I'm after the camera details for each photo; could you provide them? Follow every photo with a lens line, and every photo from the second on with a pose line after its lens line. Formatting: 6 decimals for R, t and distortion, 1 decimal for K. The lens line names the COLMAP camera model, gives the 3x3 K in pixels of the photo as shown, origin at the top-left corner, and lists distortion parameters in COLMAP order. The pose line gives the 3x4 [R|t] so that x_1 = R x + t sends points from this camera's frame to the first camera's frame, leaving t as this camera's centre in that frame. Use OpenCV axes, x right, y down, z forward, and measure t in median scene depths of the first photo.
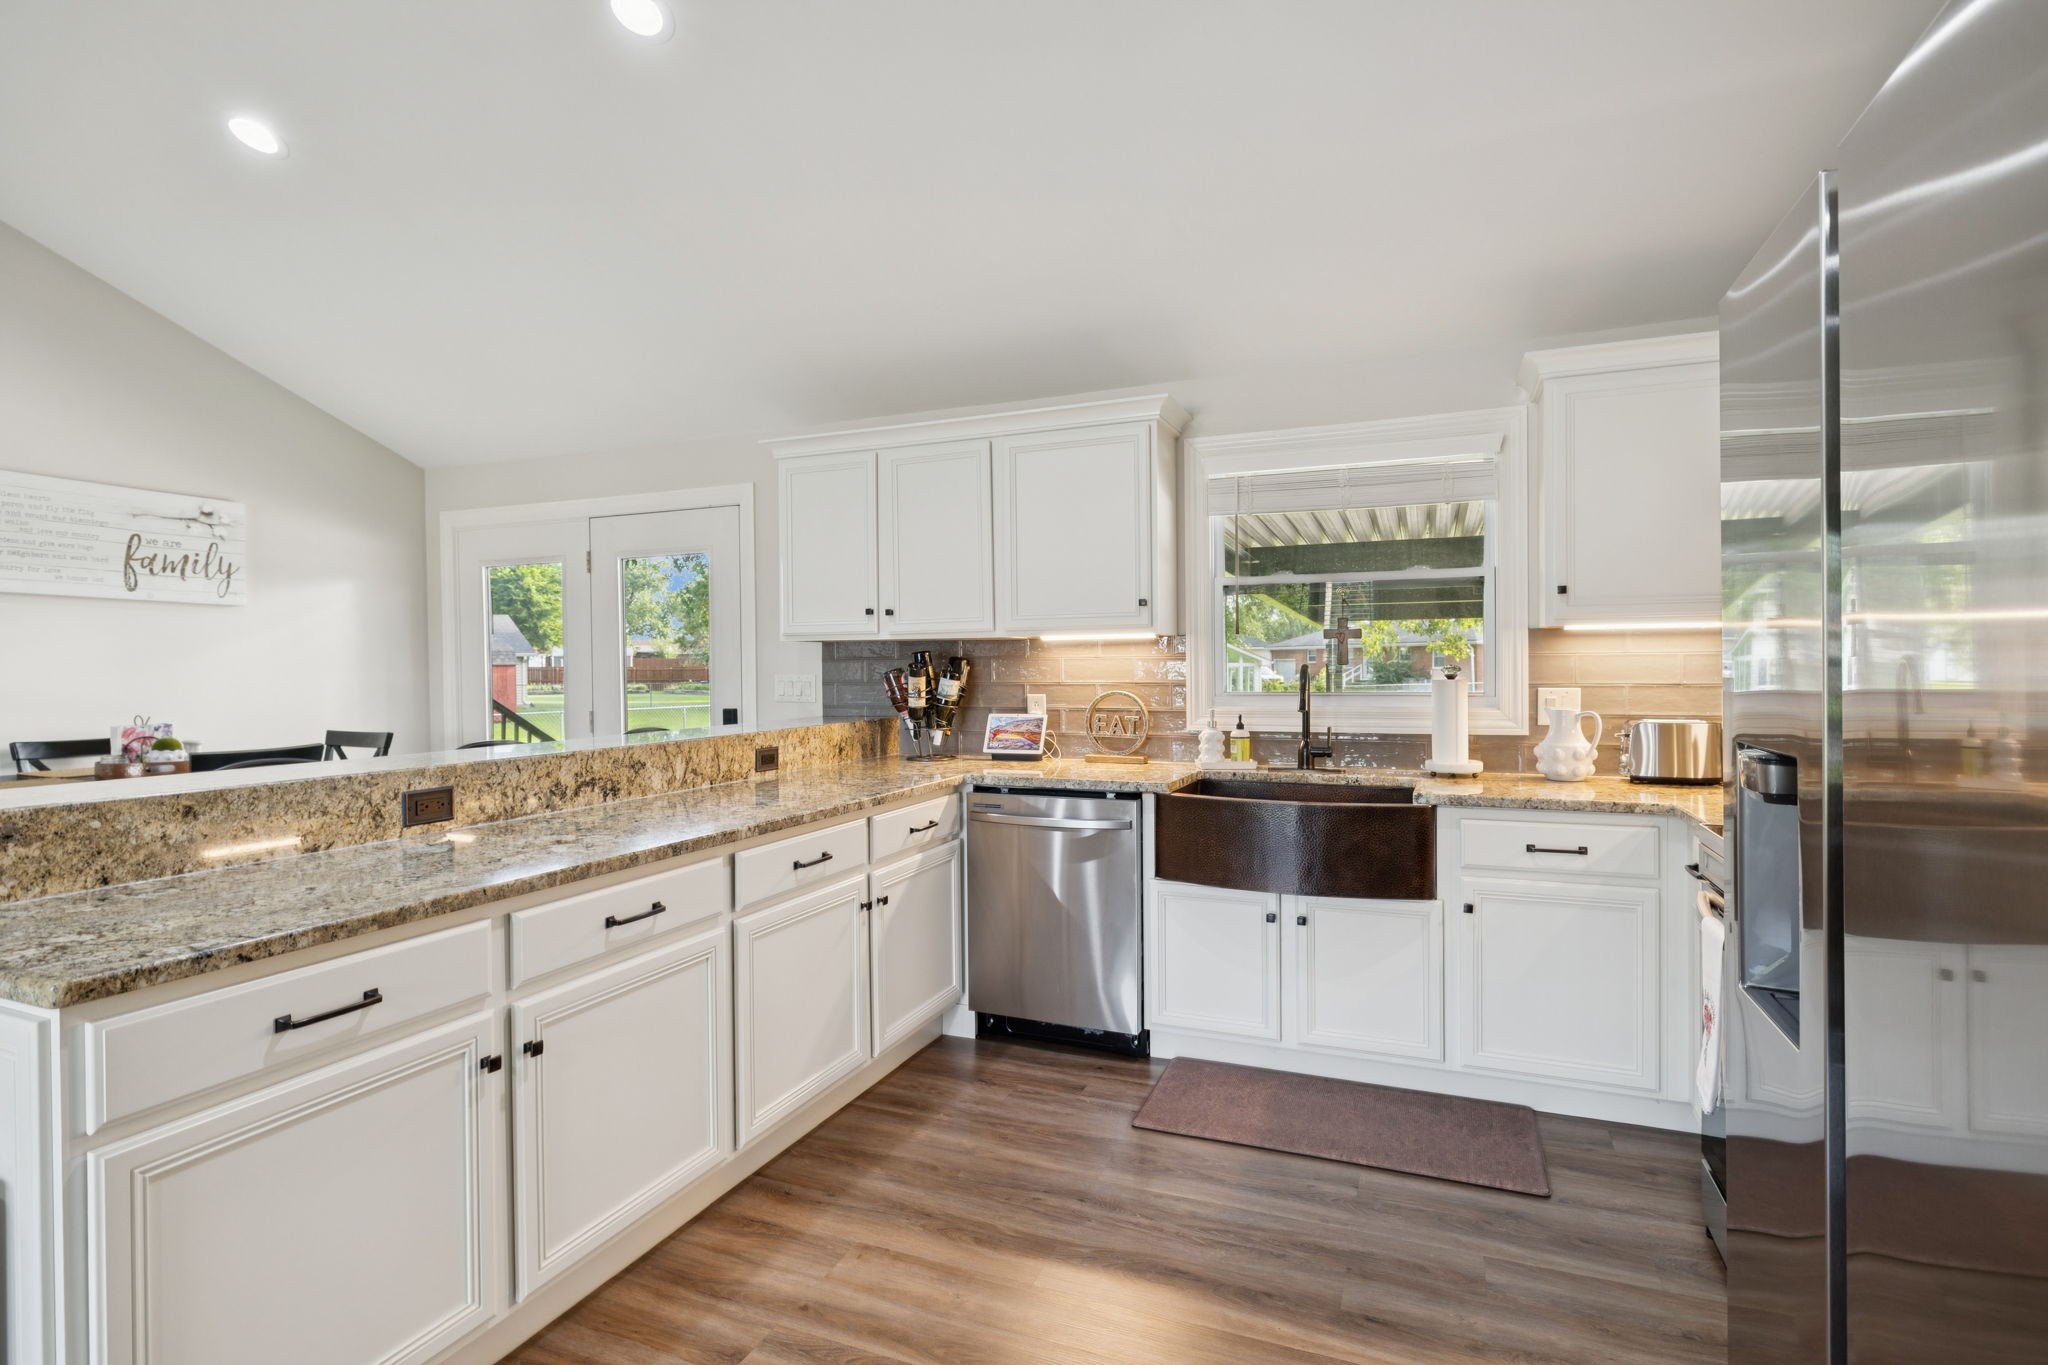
lens RADIAL K [[997.8, 0, 1025.0], [0, 997.8, 678.6], [0, 0, 1]] dist [-0.000405, 0.001750]
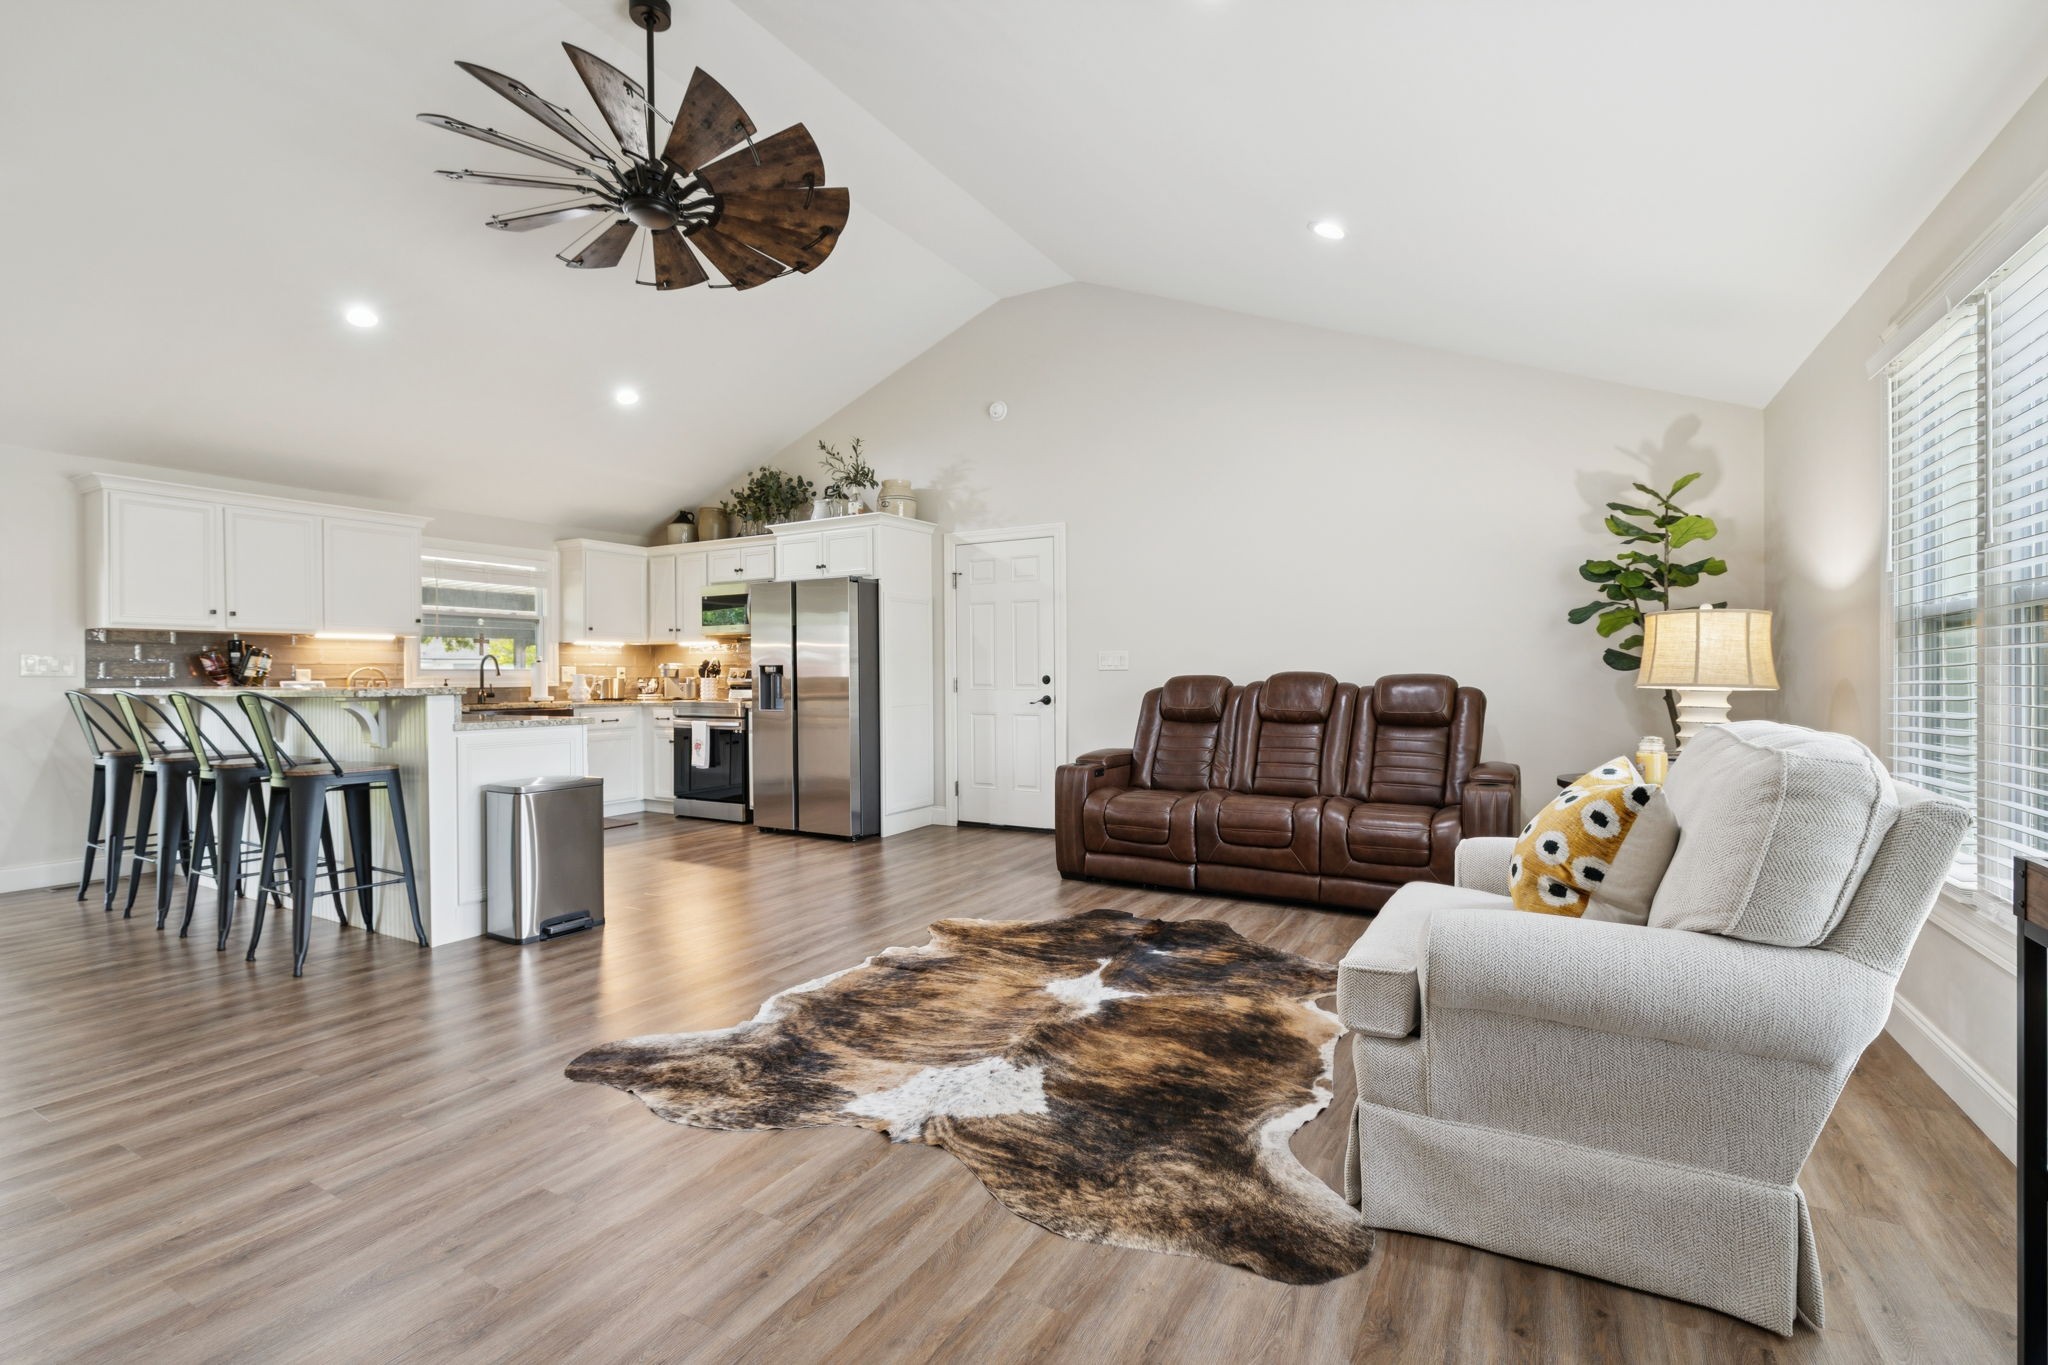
lens RADIAL K [[874.3, 0, 1015.7], [0, 874.3, 671.8], [0, 0, 1]] dist [0.007080, -0.000417]
pose [[0.106558, 0.005905, 0.994289, -1.476410], [0.013998, 0.999874, -0.007439, 0.052784], [-0.994208, 0.014711, 0.106462, -0.345448]]
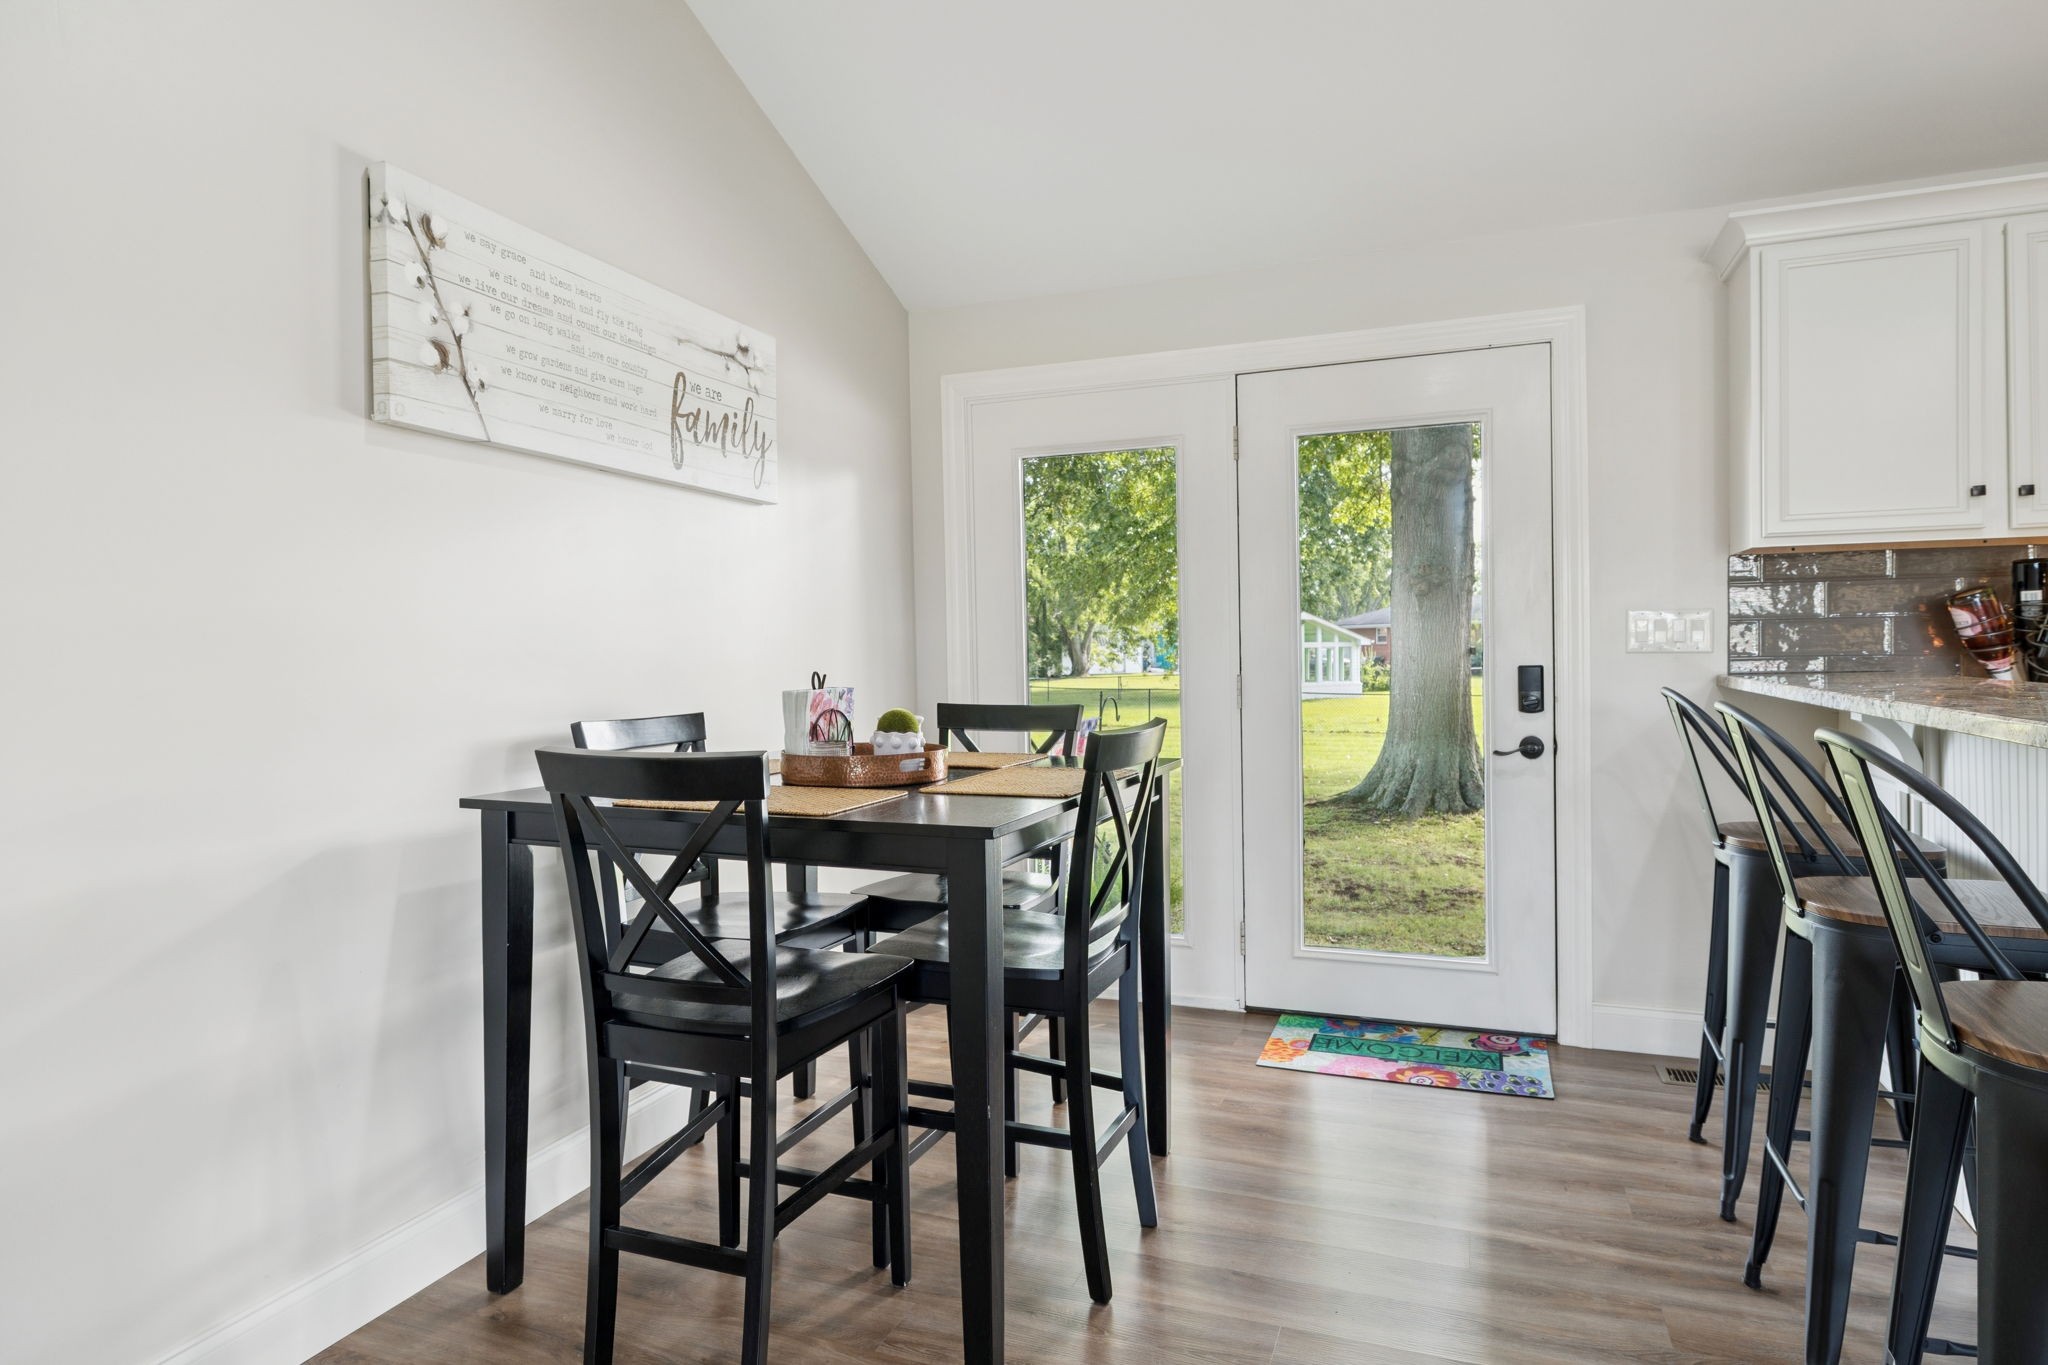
lens RADIAL K [[1131.6, 0, 1016.3], [0, 1131.6, 665.7], [0, 0, 1]] dist [0.003961, 0.001171]
pose [[0.999838, -0.007308, 0.016468, -0.827034], [0.007271, 0.999971, 0.002334, 0.034454], [-0.016485, -0.002214, 0.999862, 0.380459]]
